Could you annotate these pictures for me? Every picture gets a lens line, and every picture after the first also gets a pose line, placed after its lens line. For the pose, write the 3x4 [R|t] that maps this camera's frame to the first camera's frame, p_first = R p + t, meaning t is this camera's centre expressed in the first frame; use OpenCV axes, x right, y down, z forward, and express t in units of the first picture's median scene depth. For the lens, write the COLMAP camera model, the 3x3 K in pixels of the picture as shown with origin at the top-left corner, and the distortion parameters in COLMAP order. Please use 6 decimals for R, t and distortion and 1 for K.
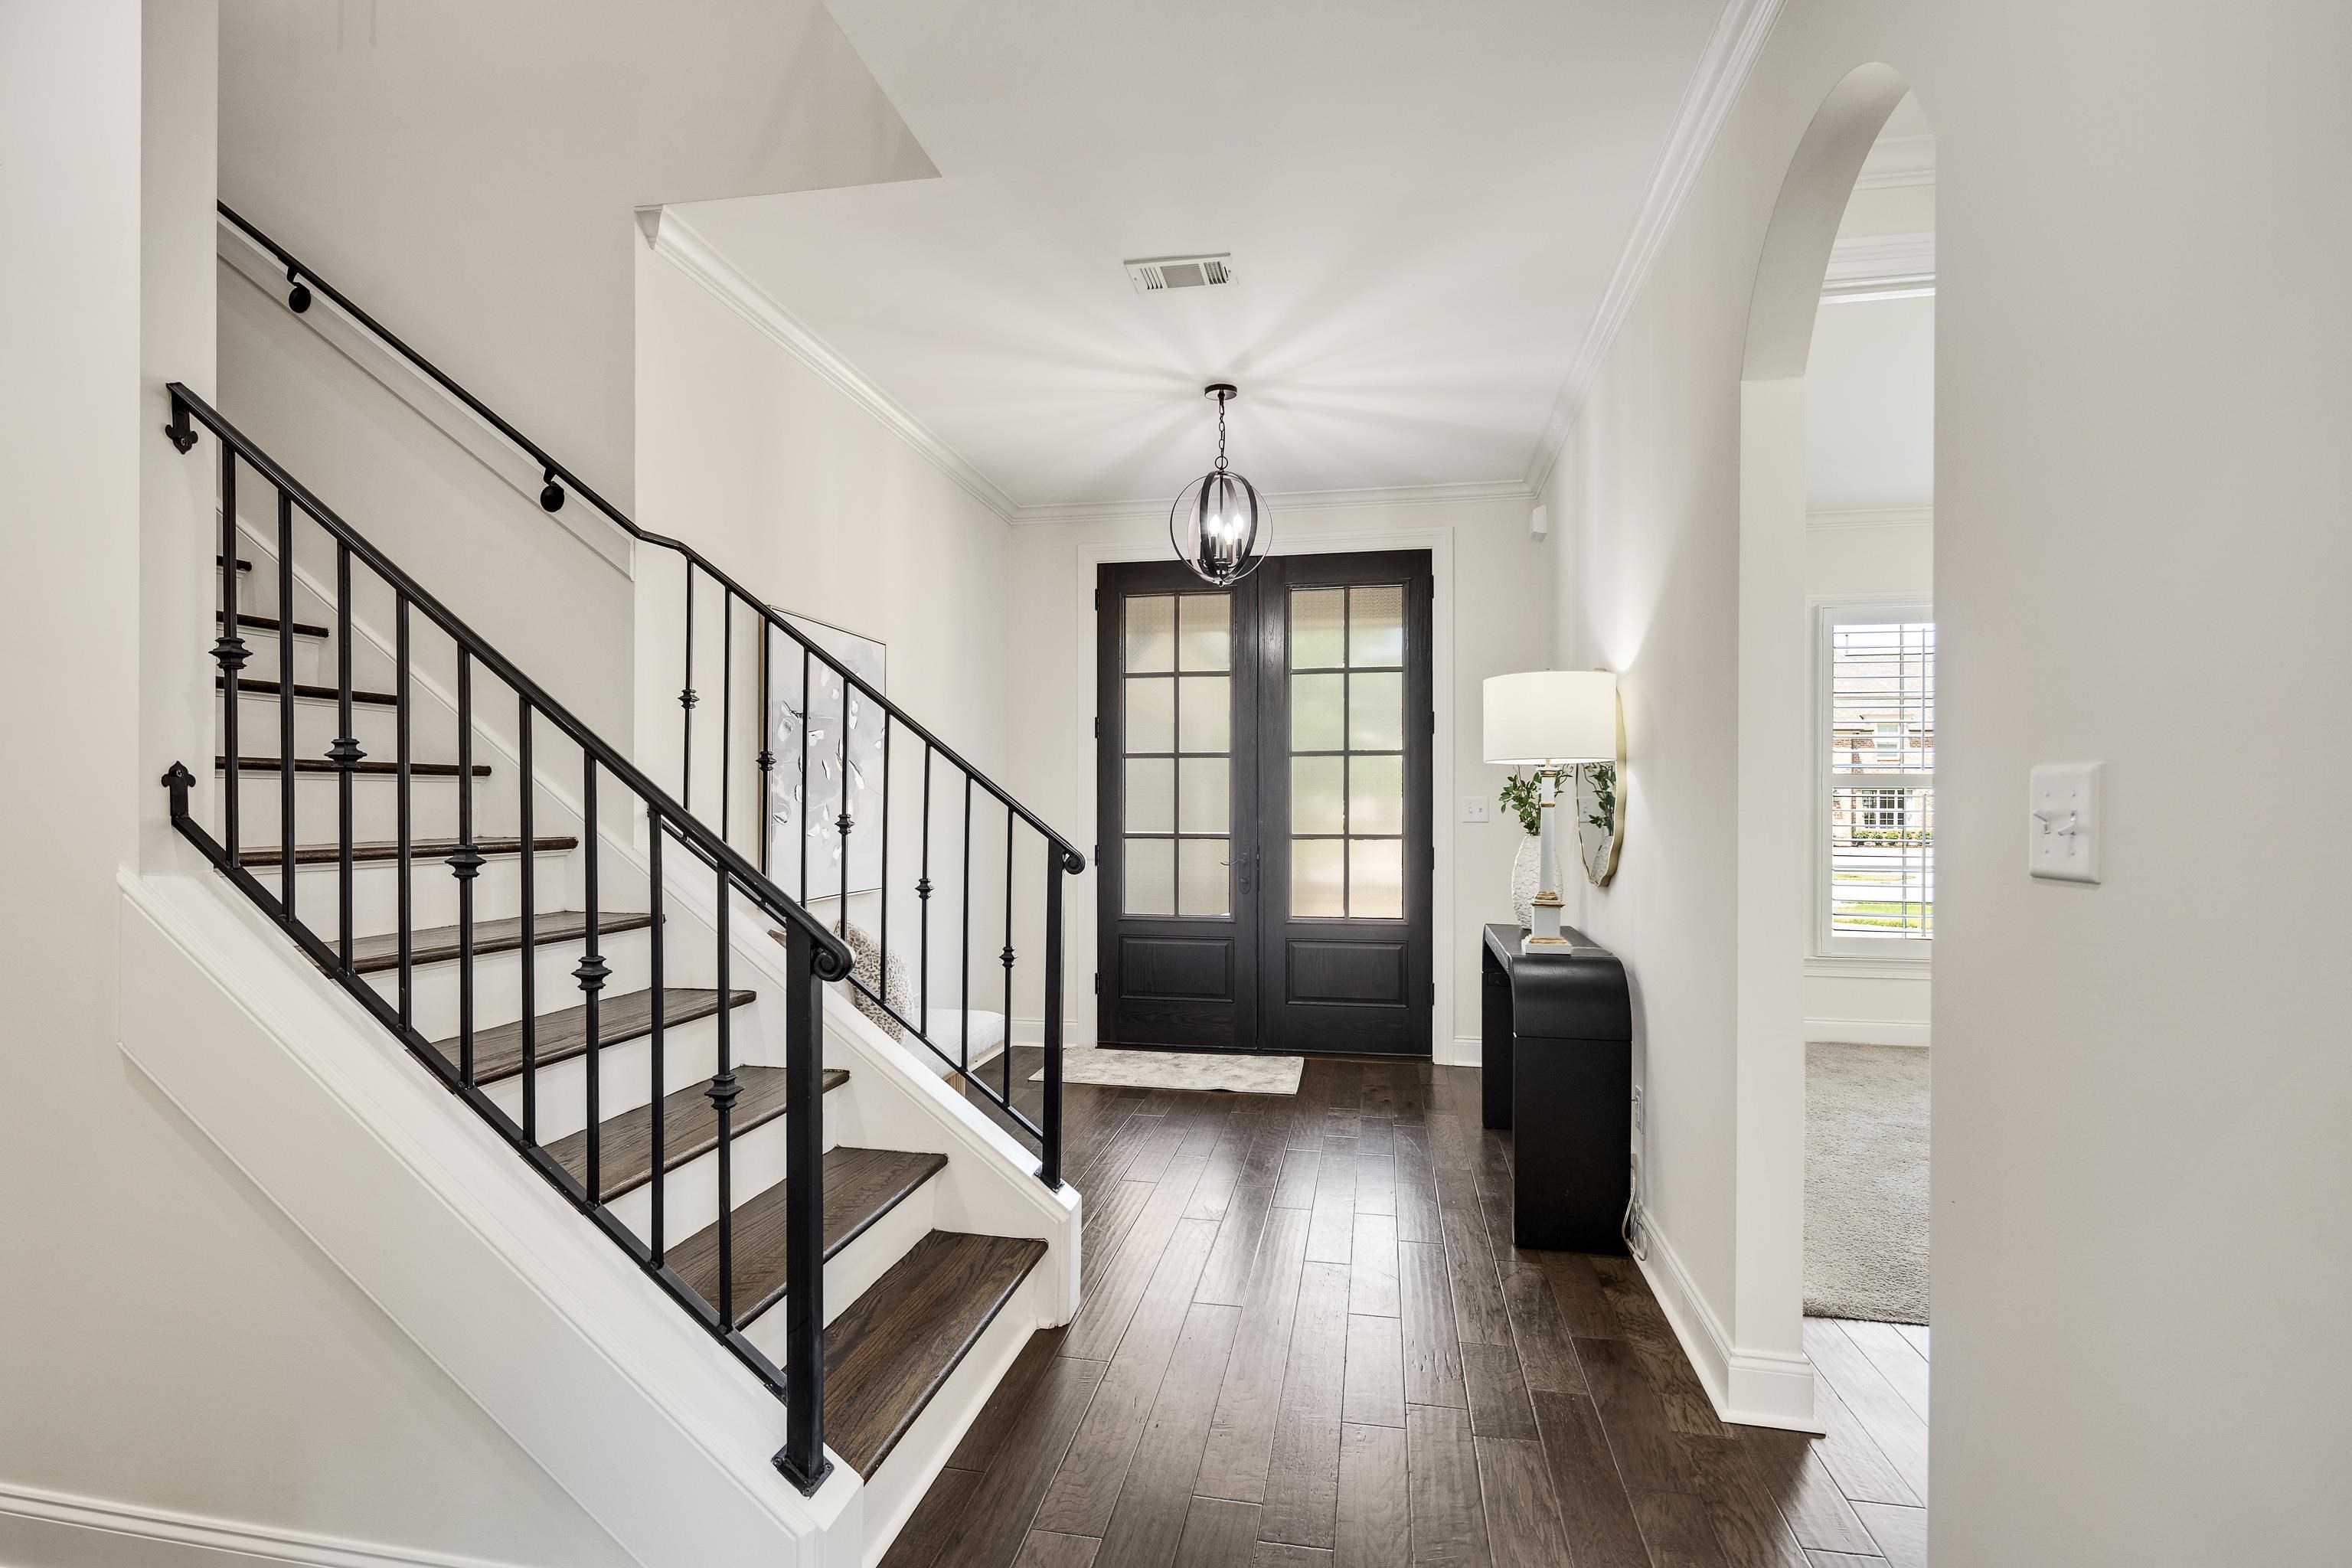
lens RADIAL K [[1159.8, 0, 1164.9], [0, 1159.8, 814.9], [0, 0, 1]] dist [0.000018, -0.000172]
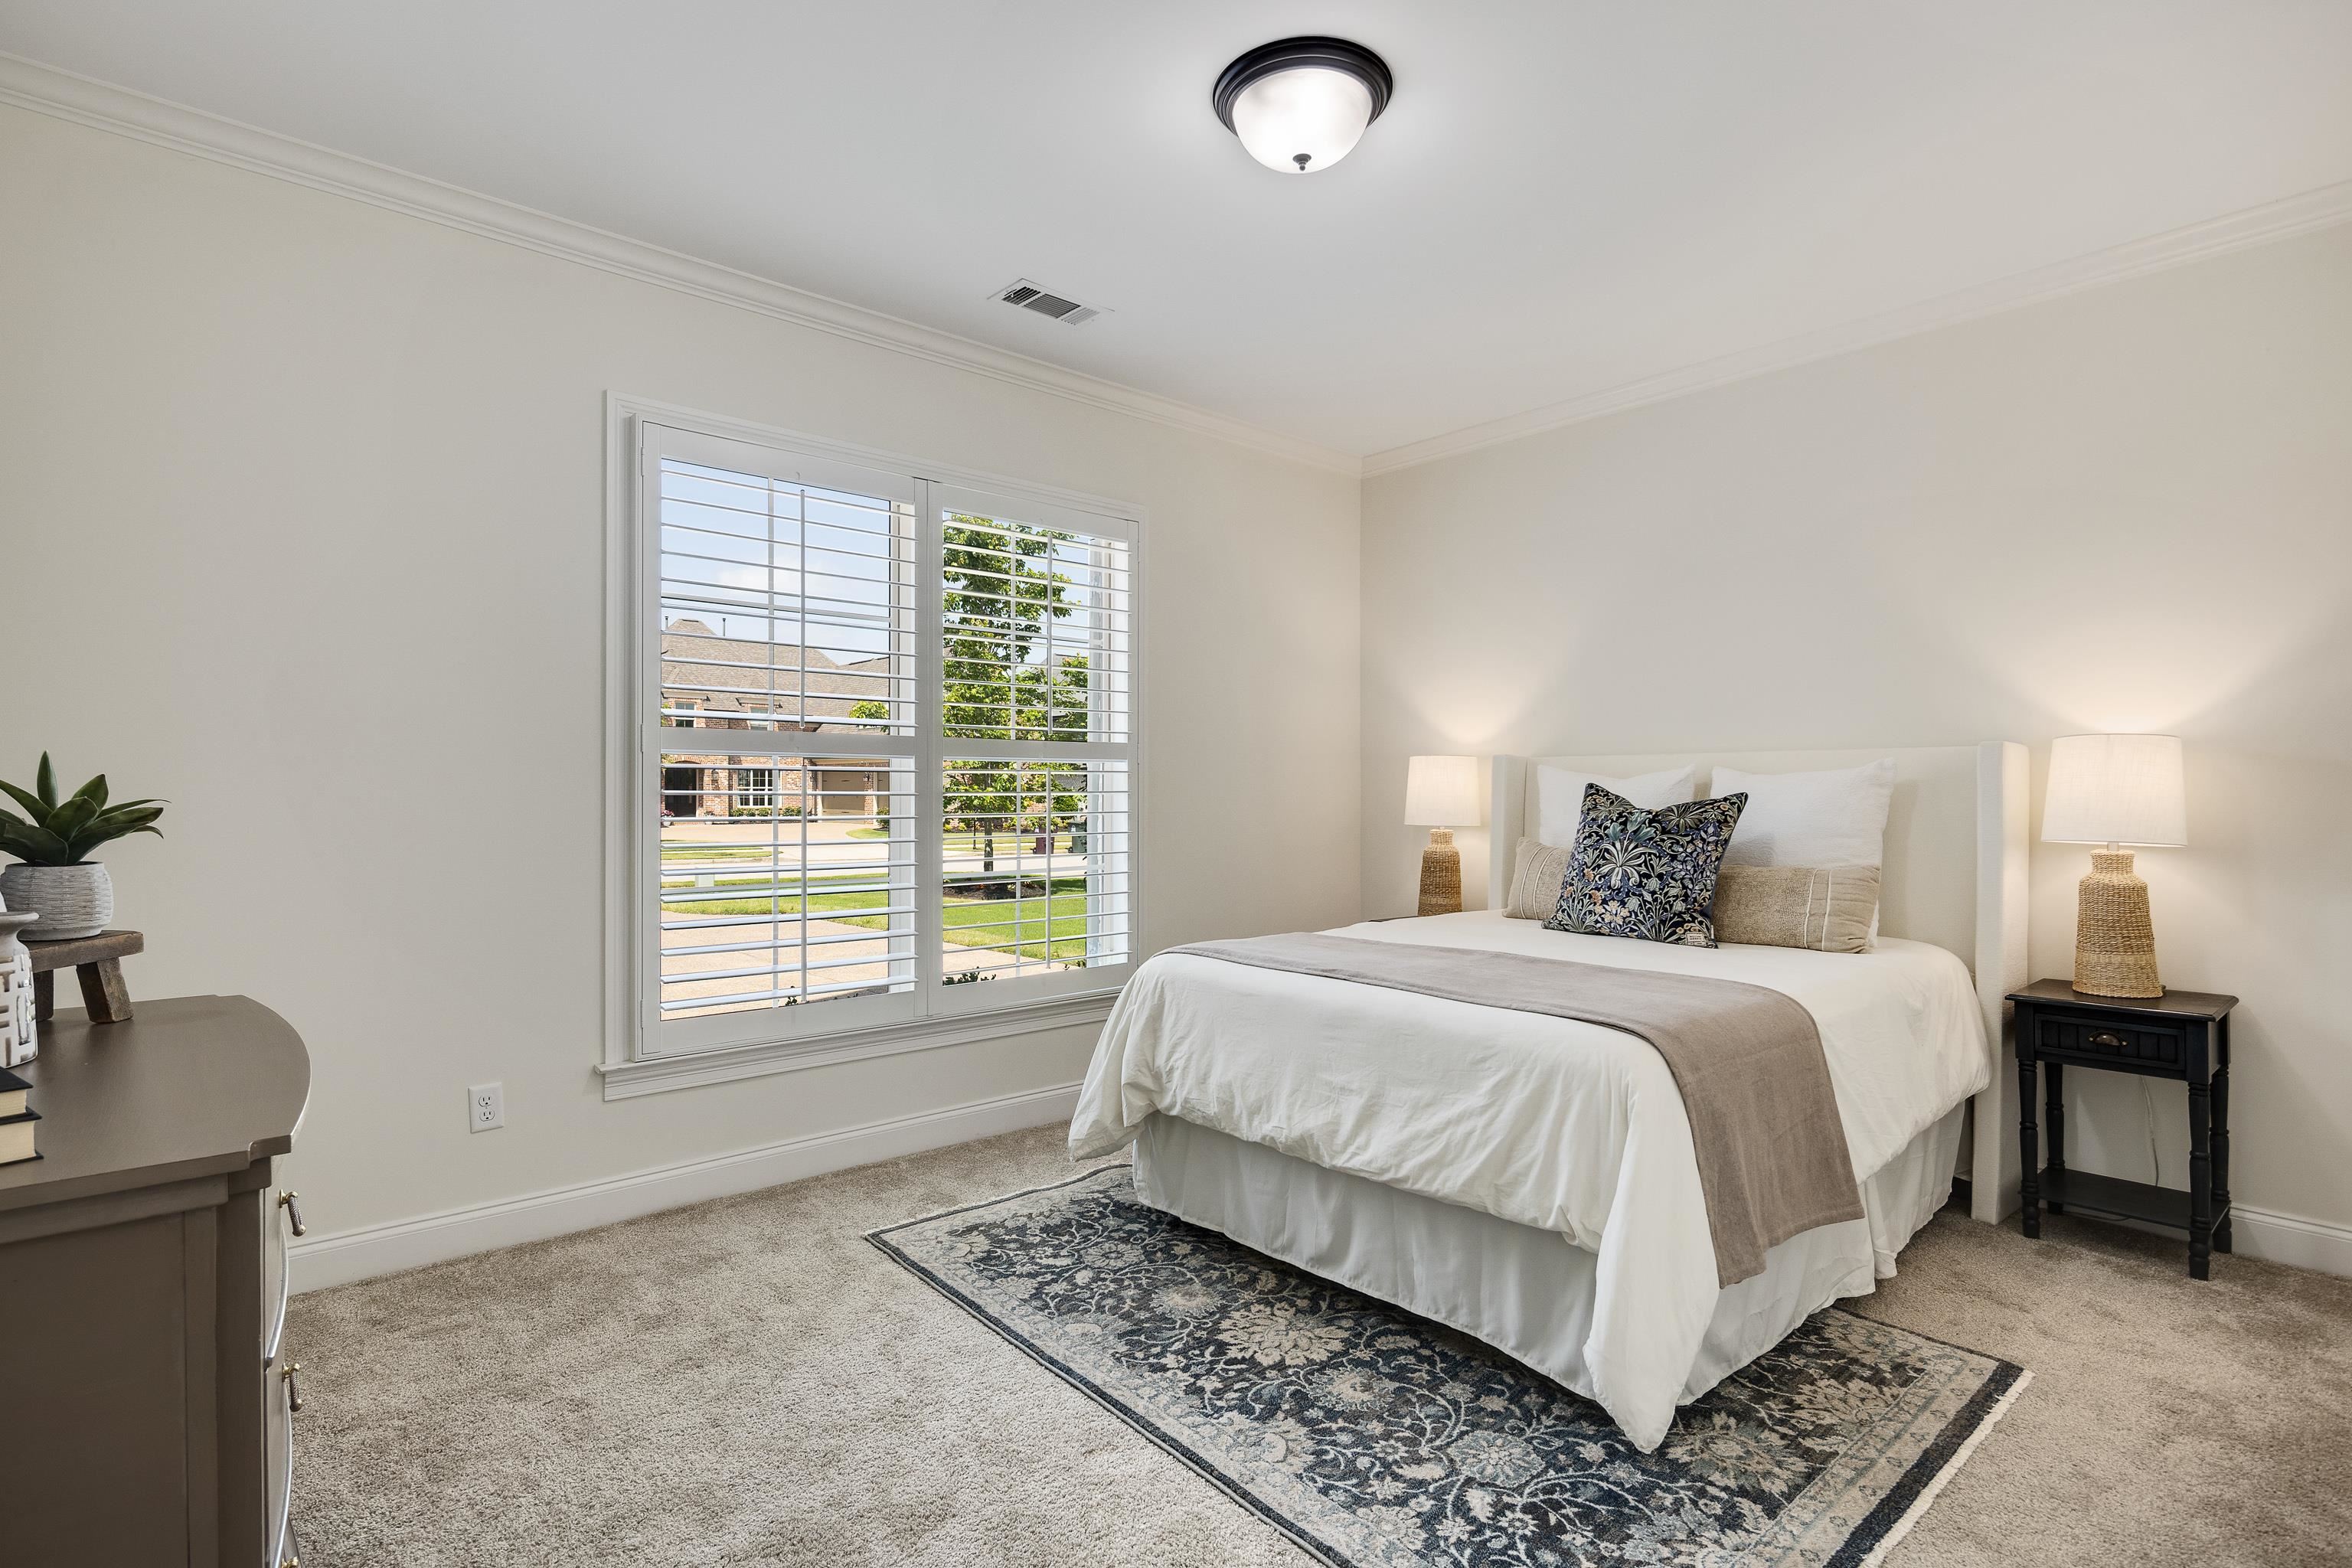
lens RADIAL K [[1154.4, 0, 1176.0], [0, 1154.4, 784.0], [0, 0, 1]] dist [0.001051, -0.000161]
pose [[0.619442, 0.002661, 0.785038, 0.292888], [0.005673, 0.999953, -0.007867, -0.000334], [-0.785022, 0.009327, 0.619398, 0.461057]]
